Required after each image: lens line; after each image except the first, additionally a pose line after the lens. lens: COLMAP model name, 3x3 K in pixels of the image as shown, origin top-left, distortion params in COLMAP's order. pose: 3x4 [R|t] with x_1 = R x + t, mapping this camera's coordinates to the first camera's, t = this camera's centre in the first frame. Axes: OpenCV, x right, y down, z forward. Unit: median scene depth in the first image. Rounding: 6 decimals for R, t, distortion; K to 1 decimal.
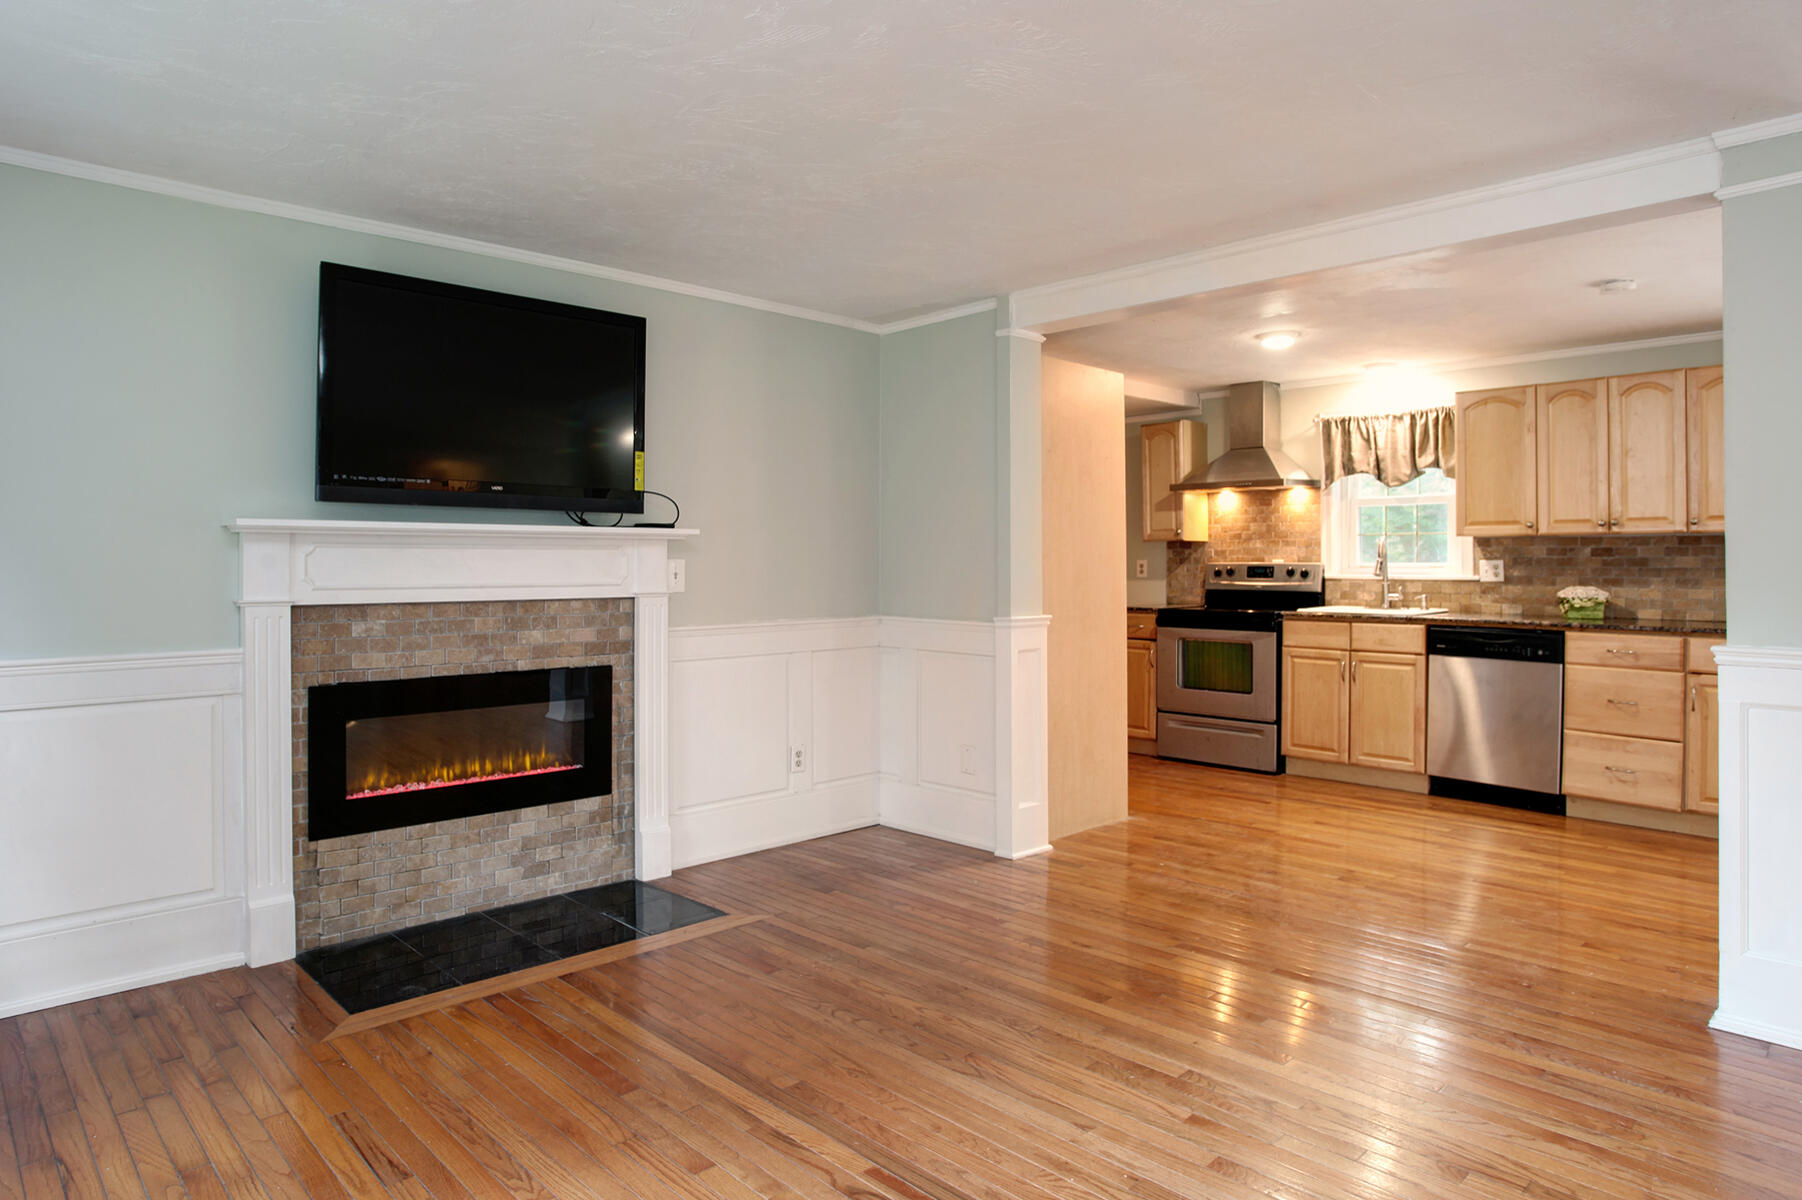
lens RADIAL K [[1085.6, 0, 832.2], [0, 1085.6, 556.1], [0, 0, 1]] dist [-0.076654, 0.046913]
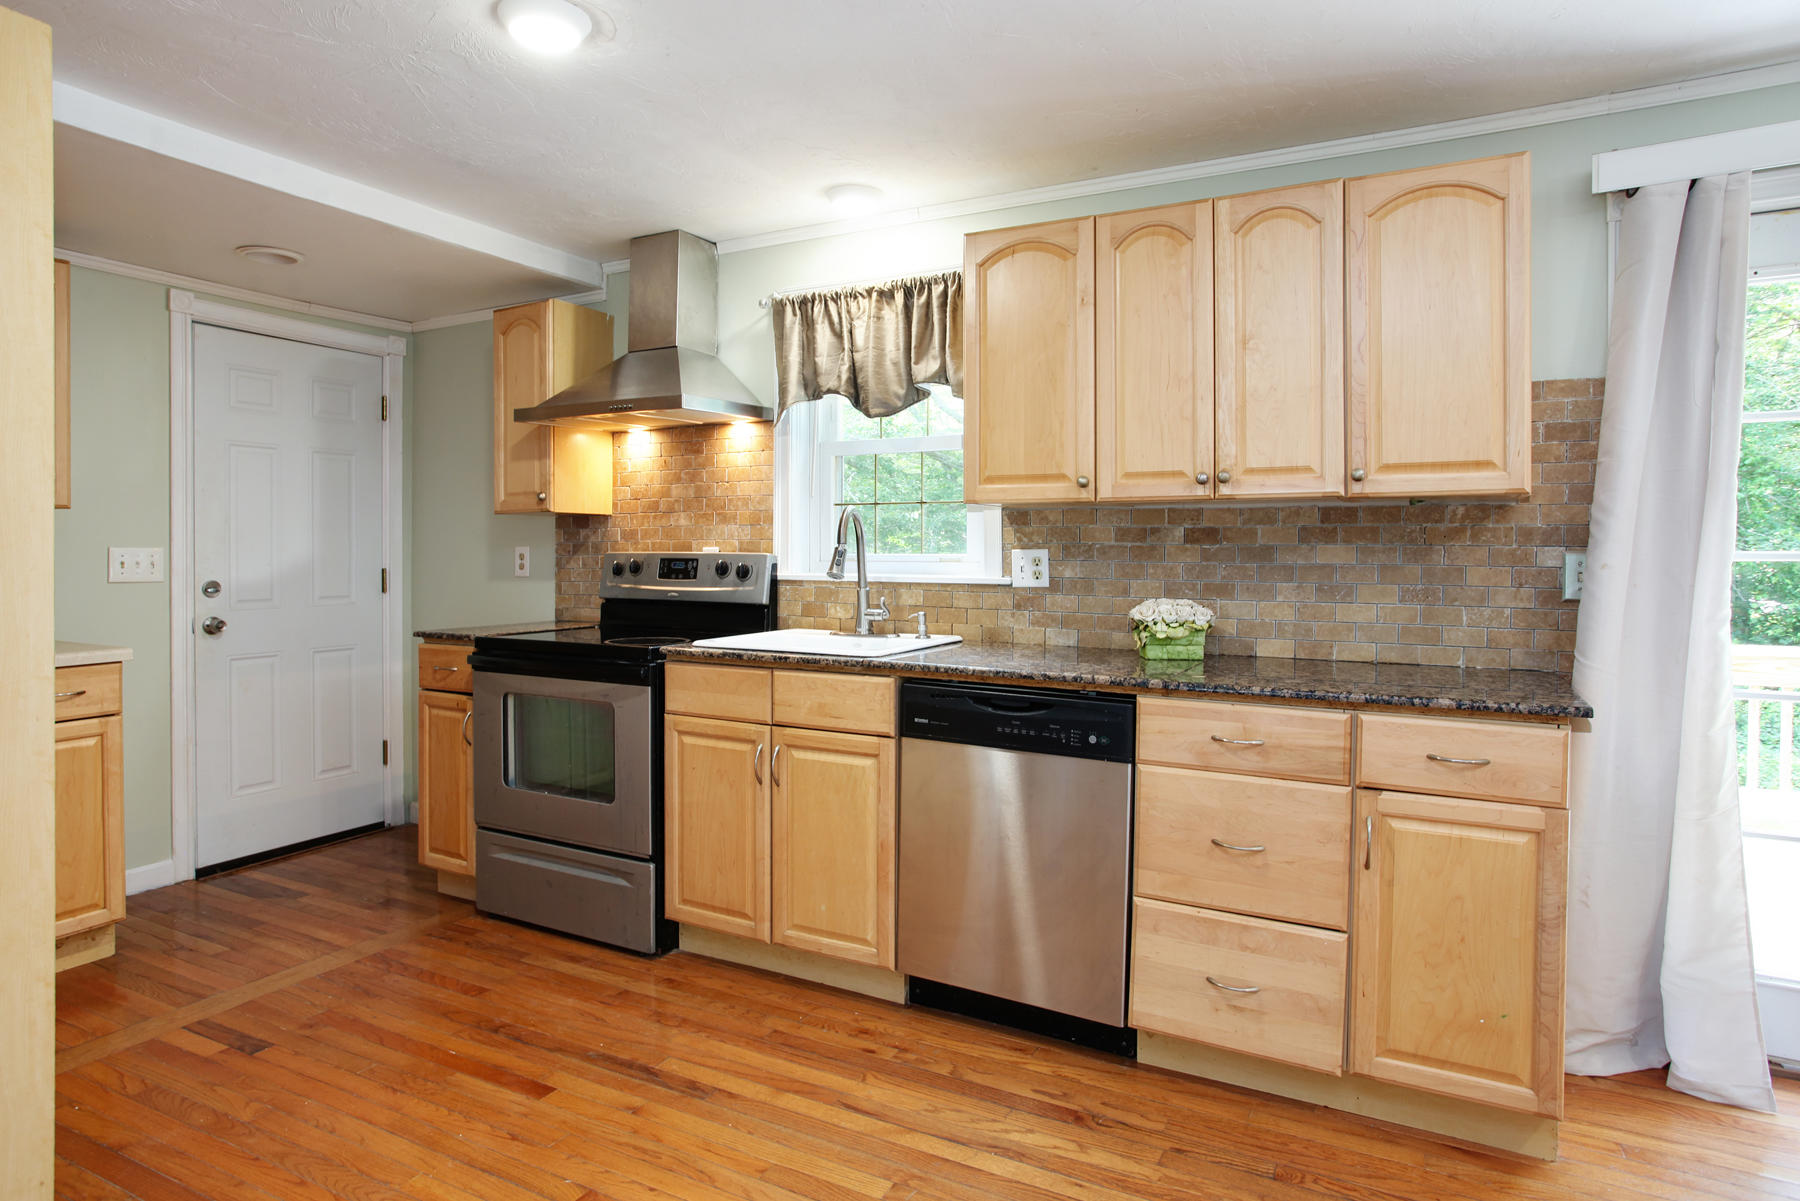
lens RADIAL K [[1003.7, 0, 903.6], [0, 1003.7, 545.9], [0, 0, 1]] dist [-0.039614, 0.000928]
pose [[0.939350, 0.006272, 0.342903, 0.435745], [-0.006520, 0.999979, -0.000432, 0.003104], [-0.342898, -0.001830, 0.939371, 0.607119]]
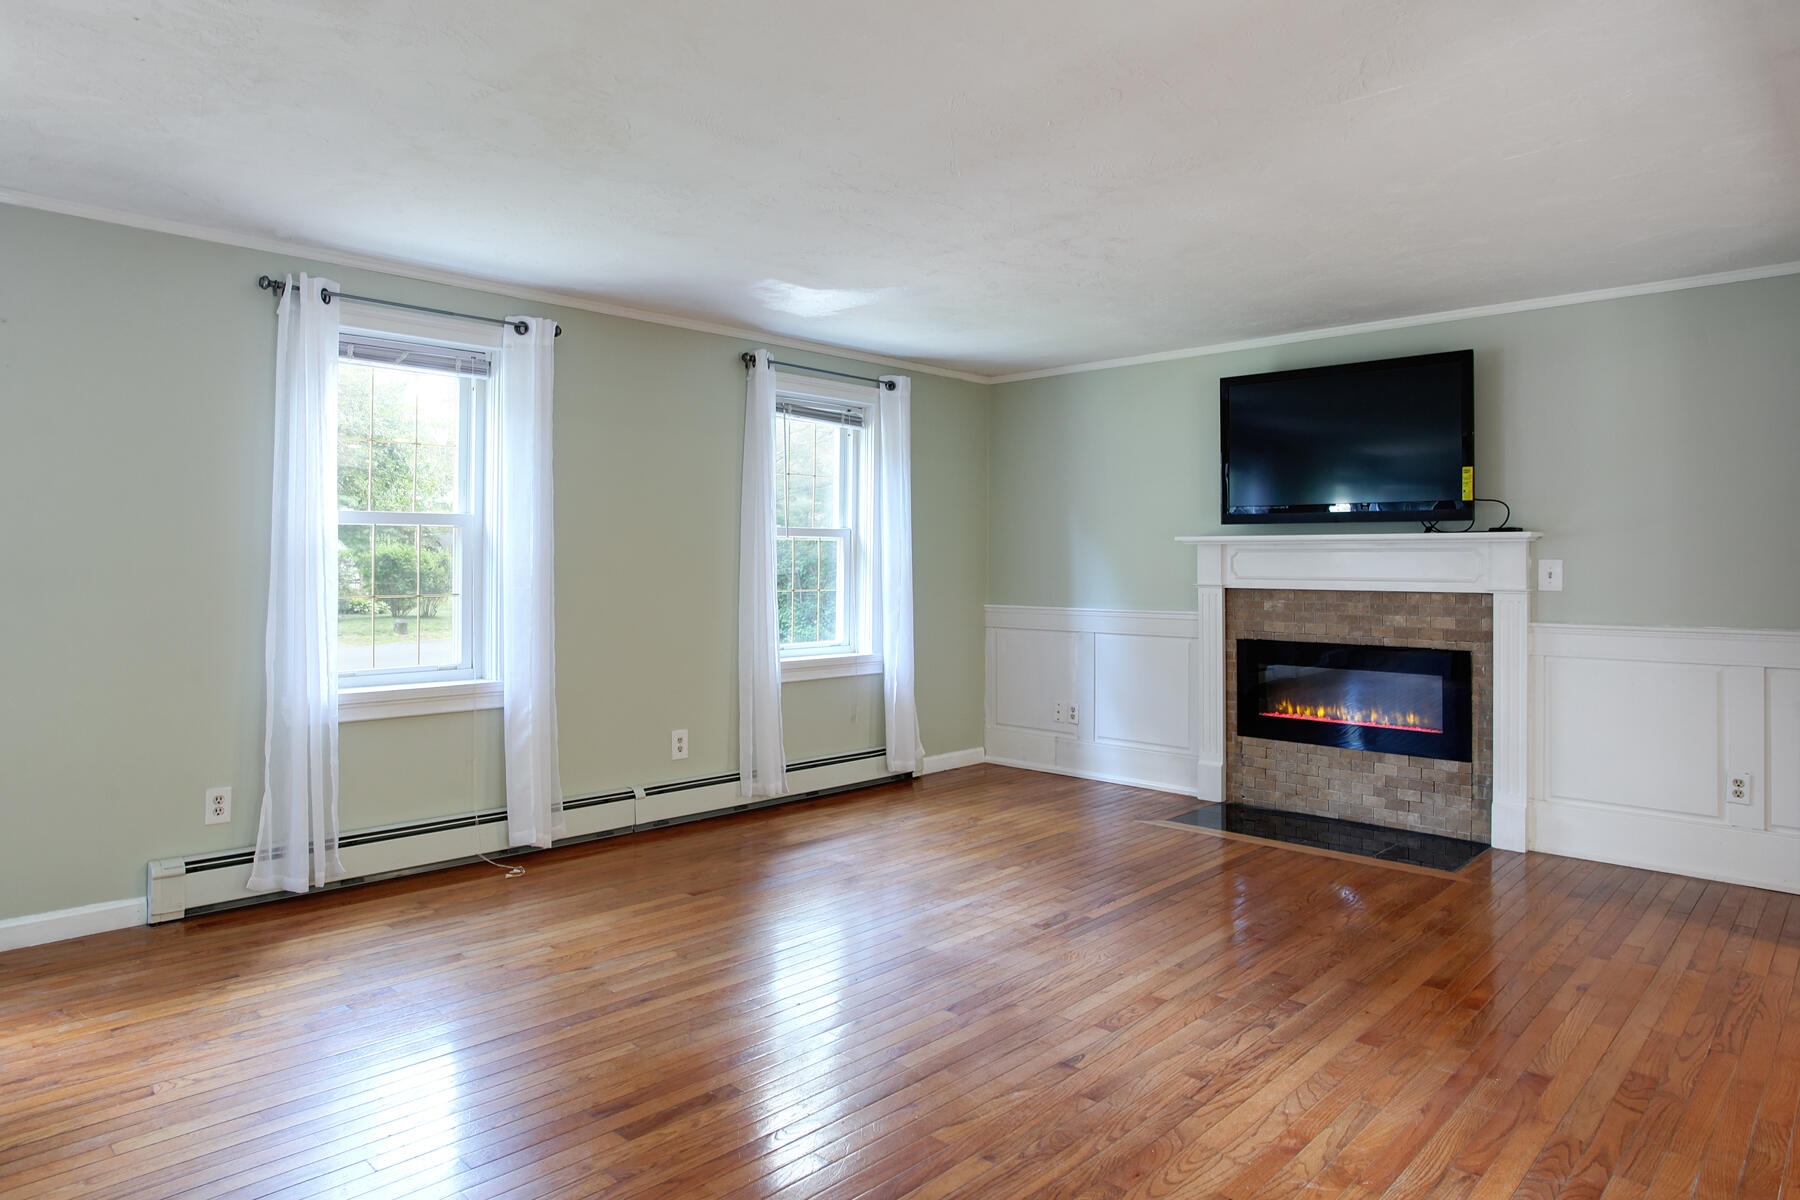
lens RADIAL K [[1084.4, 0, 831.3], [0, 1084.4, 556.1], [0, 0, 1]] dist [-0.076654, 0.046913]
pose [[0.019064, -0.005567, -0.999803, 0.756789], [0.002709, 0.999981, -0.005517, 0.002993], [0.999815, -0.002603, 0.019078, 0.241639]]
